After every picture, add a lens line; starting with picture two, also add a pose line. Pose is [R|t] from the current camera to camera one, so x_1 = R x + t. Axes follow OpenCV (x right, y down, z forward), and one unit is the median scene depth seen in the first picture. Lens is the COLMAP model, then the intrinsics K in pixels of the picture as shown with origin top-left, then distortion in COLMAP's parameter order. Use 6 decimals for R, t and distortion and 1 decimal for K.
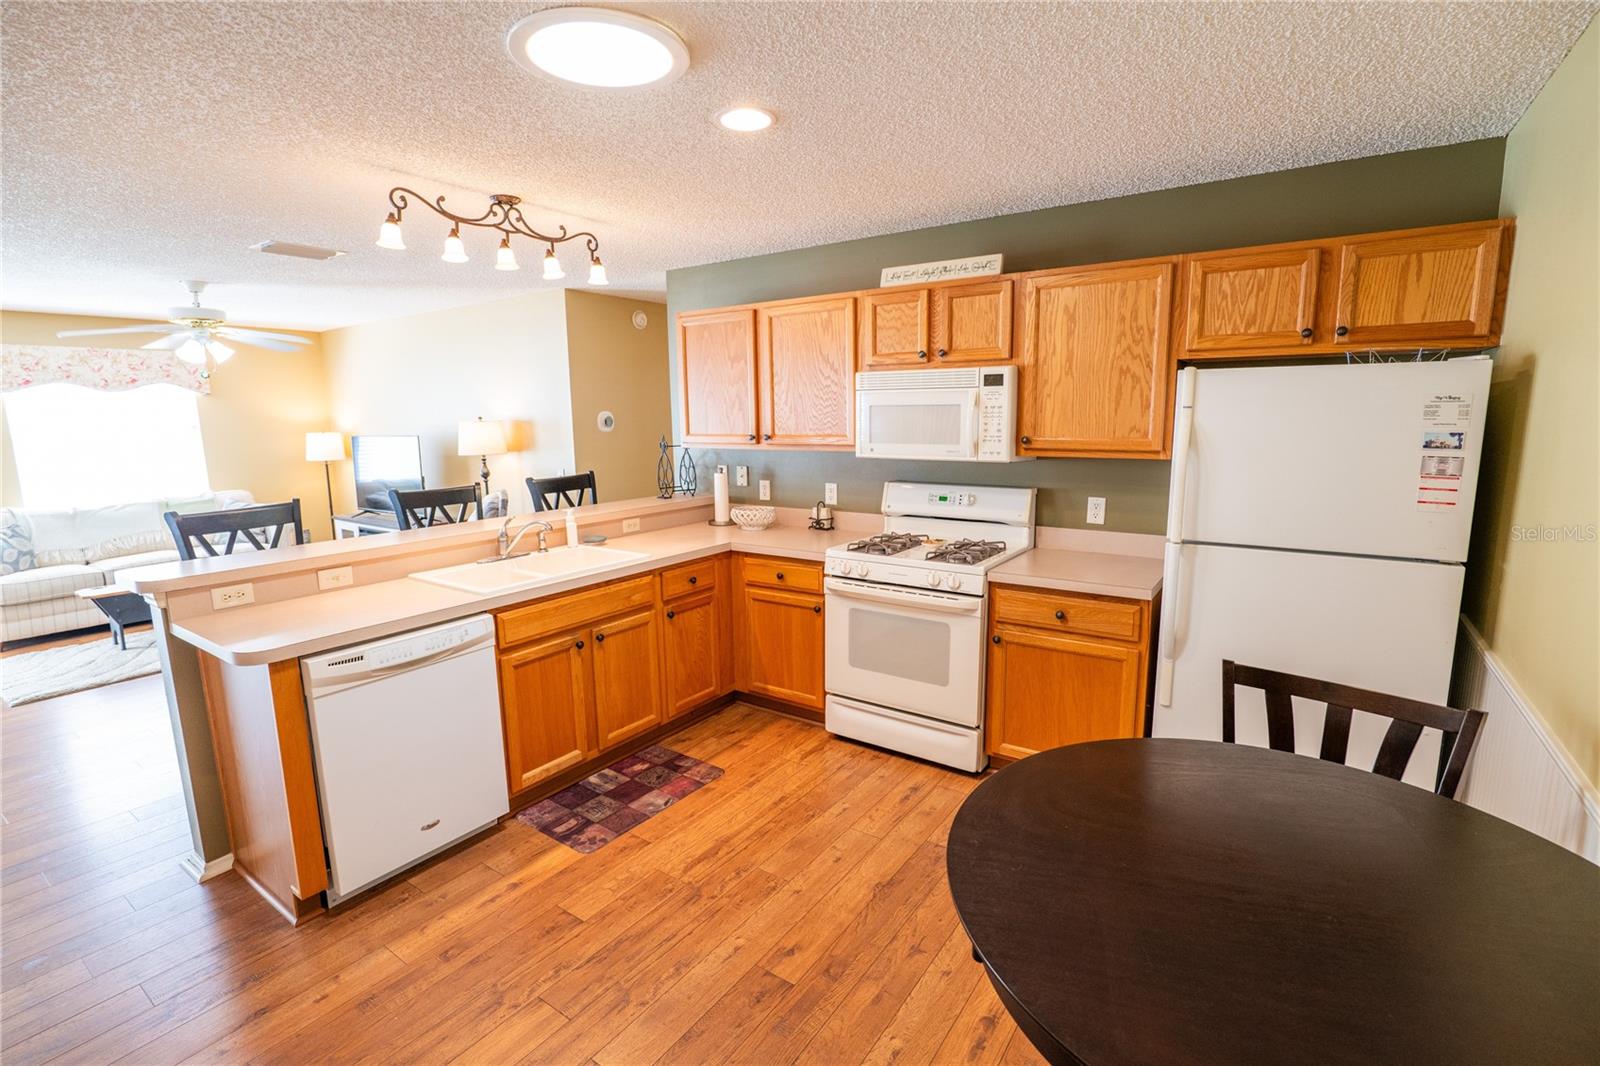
lens RADIAL K [[731.4, 0, 805.3], [0, 731.4, 531.9], [0, 0, 1]] dist [-0.025936, 0.007709]
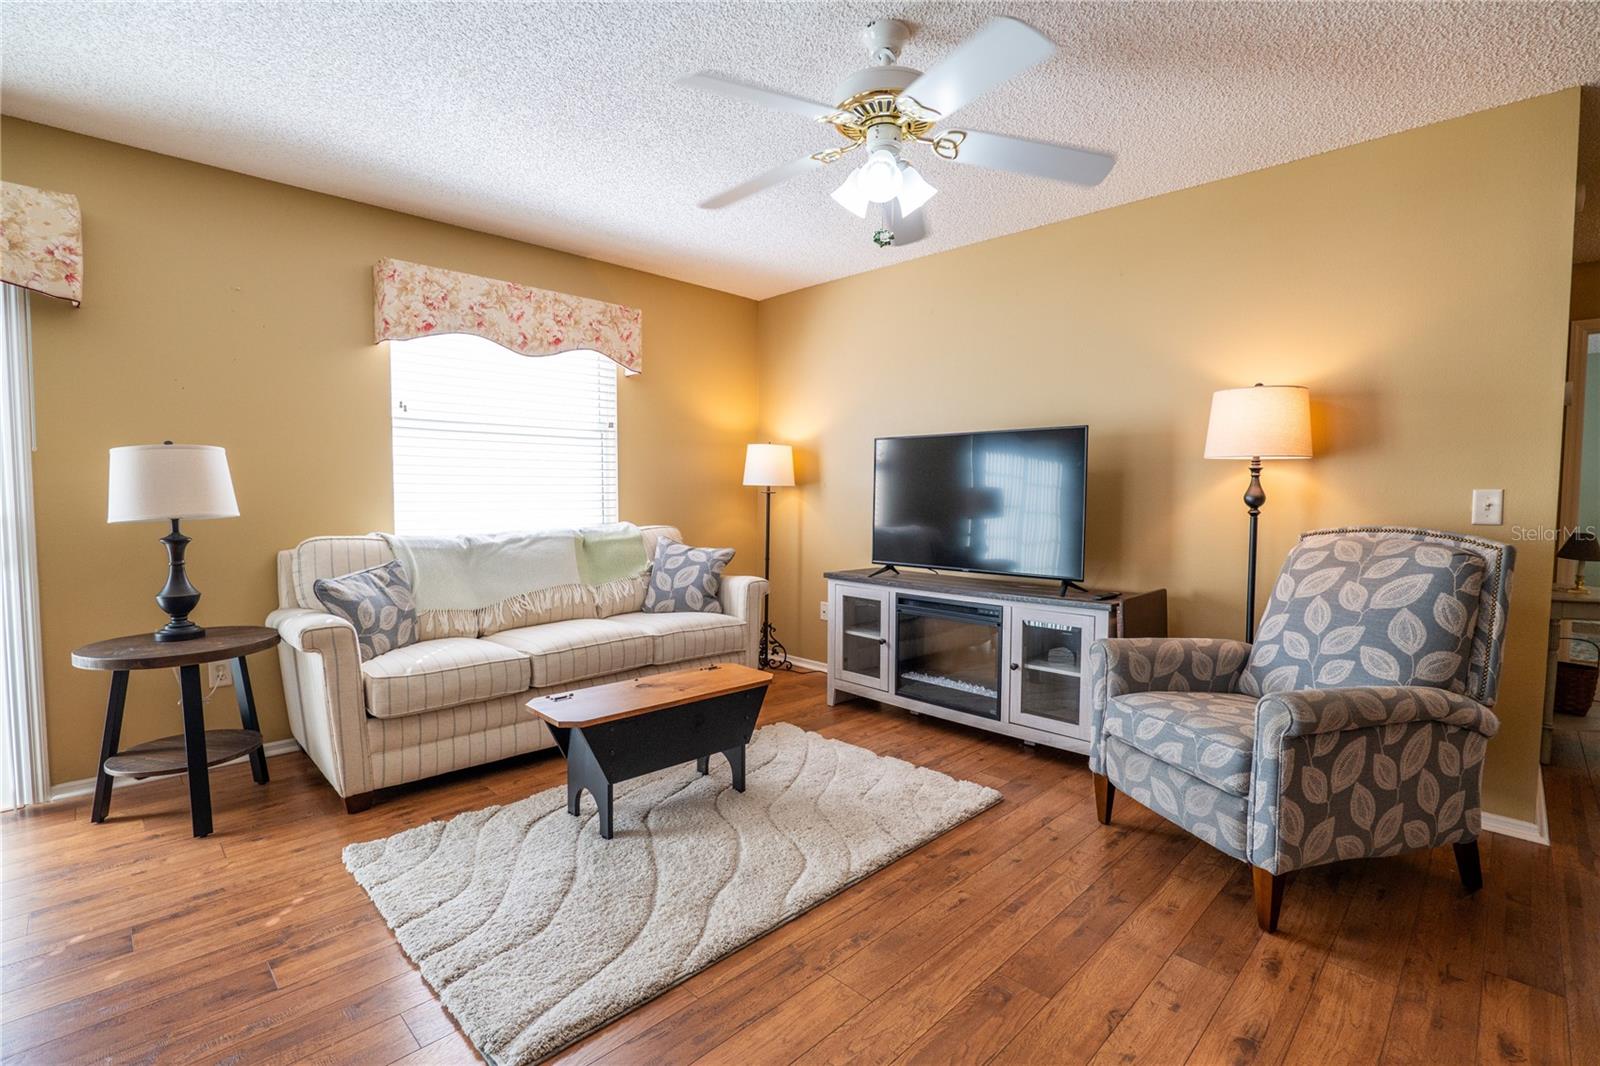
lens RADIAL K [[731.4, 0, 805.3], [0, 731.4, 531.9], [0, 0, 1]] dist [-0.025936, 0.007709]
pose [[0.983862, 0.031259, -0.176178, -1.048554], [-0.050008, 0.993423, -0.103006, 0.013057], [0.171799, 0.110153, 0.978954, 0.757650]]
